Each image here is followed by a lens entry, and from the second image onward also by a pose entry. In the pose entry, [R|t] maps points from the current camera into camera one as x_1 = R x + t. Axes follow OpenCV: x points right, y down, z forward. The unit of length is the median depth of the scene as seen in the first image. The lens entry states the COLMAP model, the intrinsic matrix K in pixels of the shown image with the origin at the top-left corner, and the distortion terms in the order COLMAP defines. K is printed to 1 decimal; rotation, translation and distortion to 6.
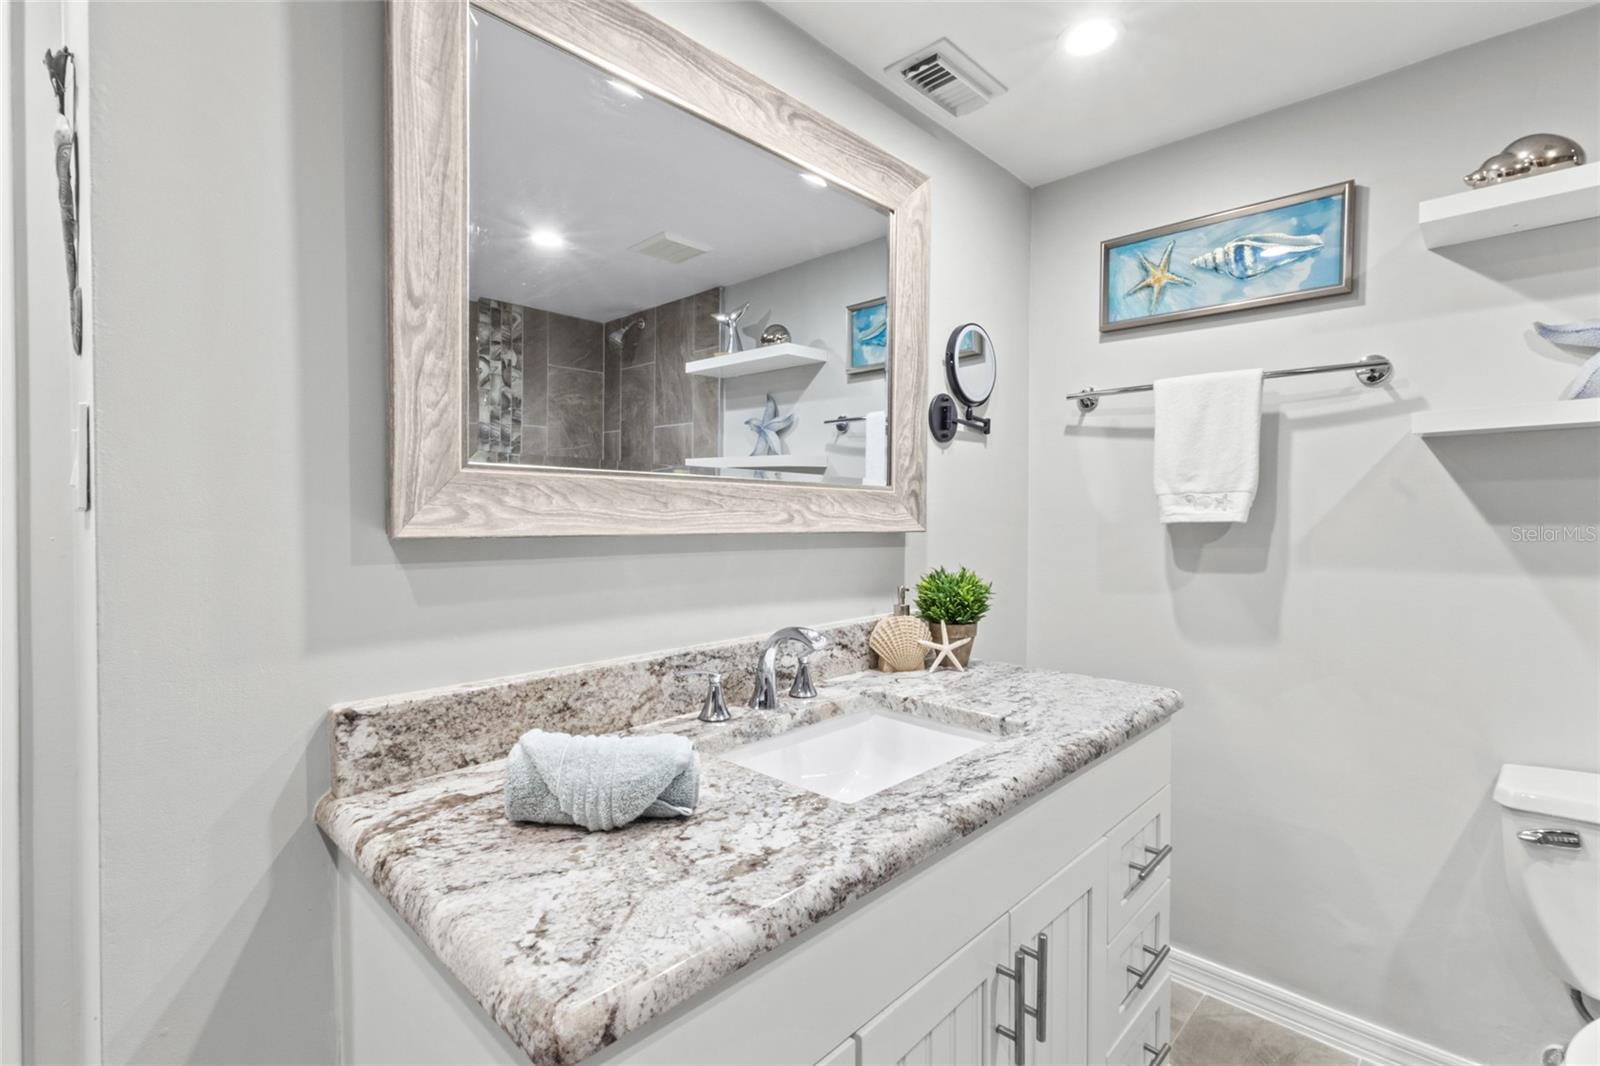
lens RADIAL K [[738.3, 0, 795.5], [0, 738.3, 531.1], [0, 0, 1]] dist [0.002408, 0.000838]
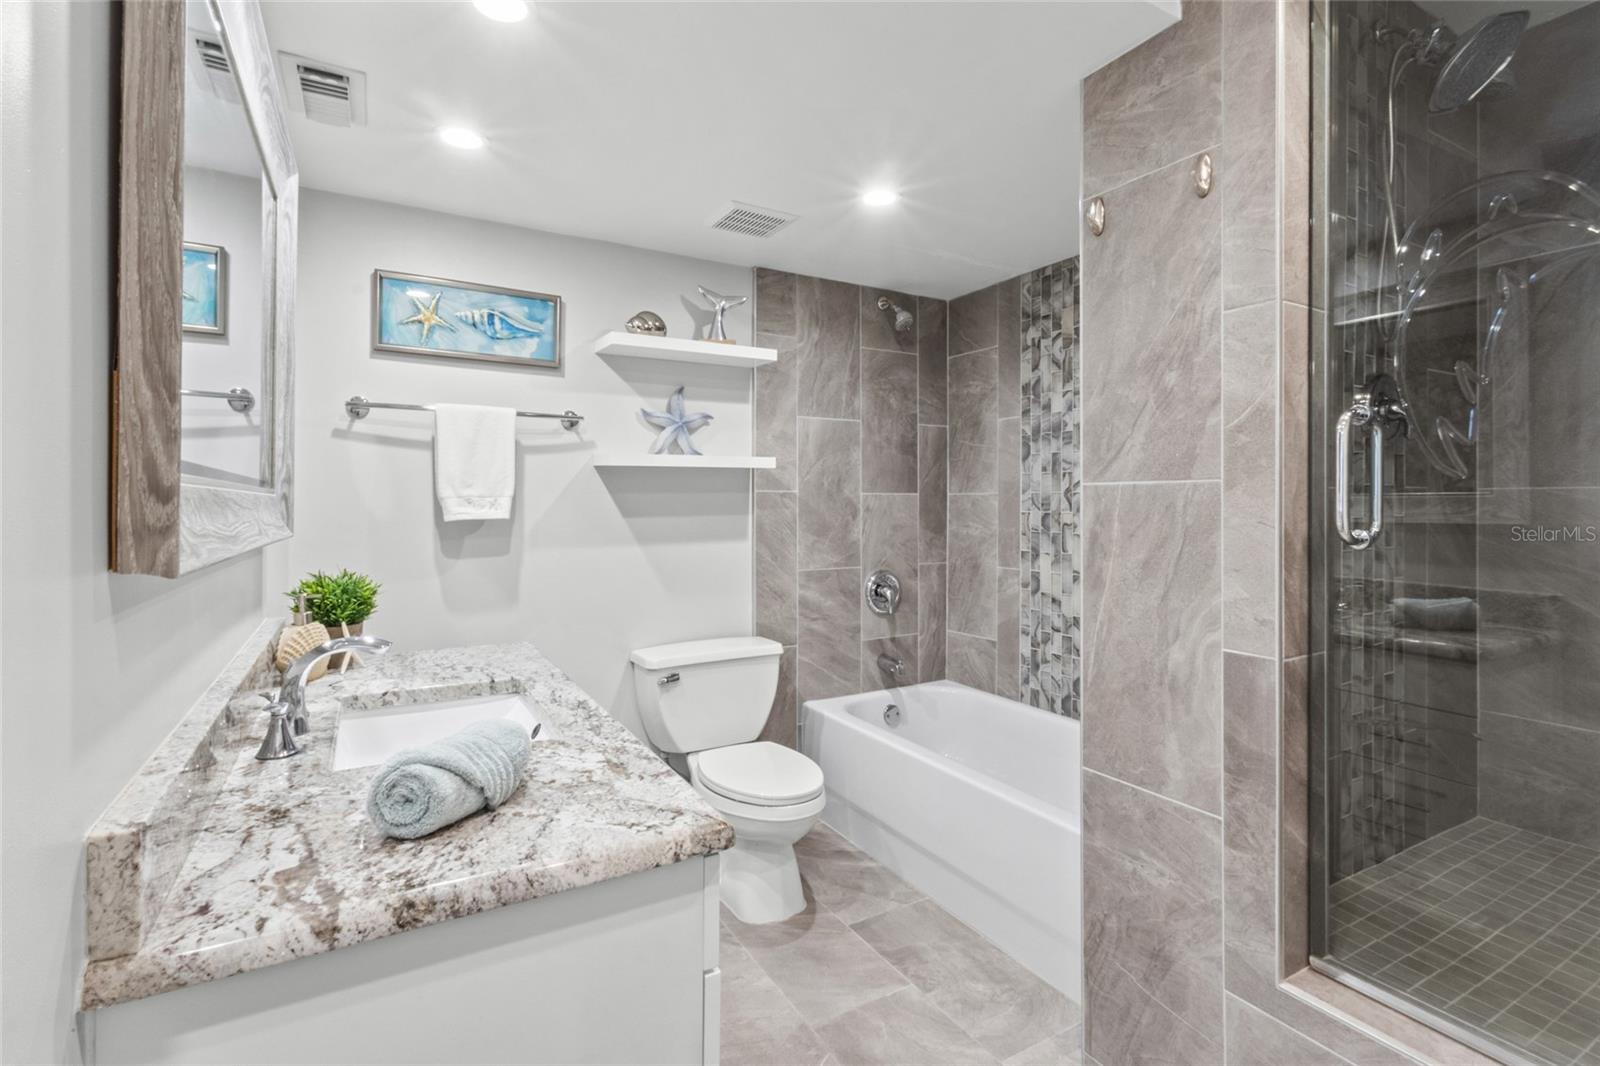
lens RADIAL K [[743.0, 0, 807.1], [0, 743.0, 502.5], [0, 0, 1]] dist [0.003003, 0.000700]
pose [[0.266006, -0.001647, 0.963970, -0.707675], [0.019302, 0.999807, -0.003618, -0.032746], [-0.963778, 0.019569, 0.265986, 0.116688]]
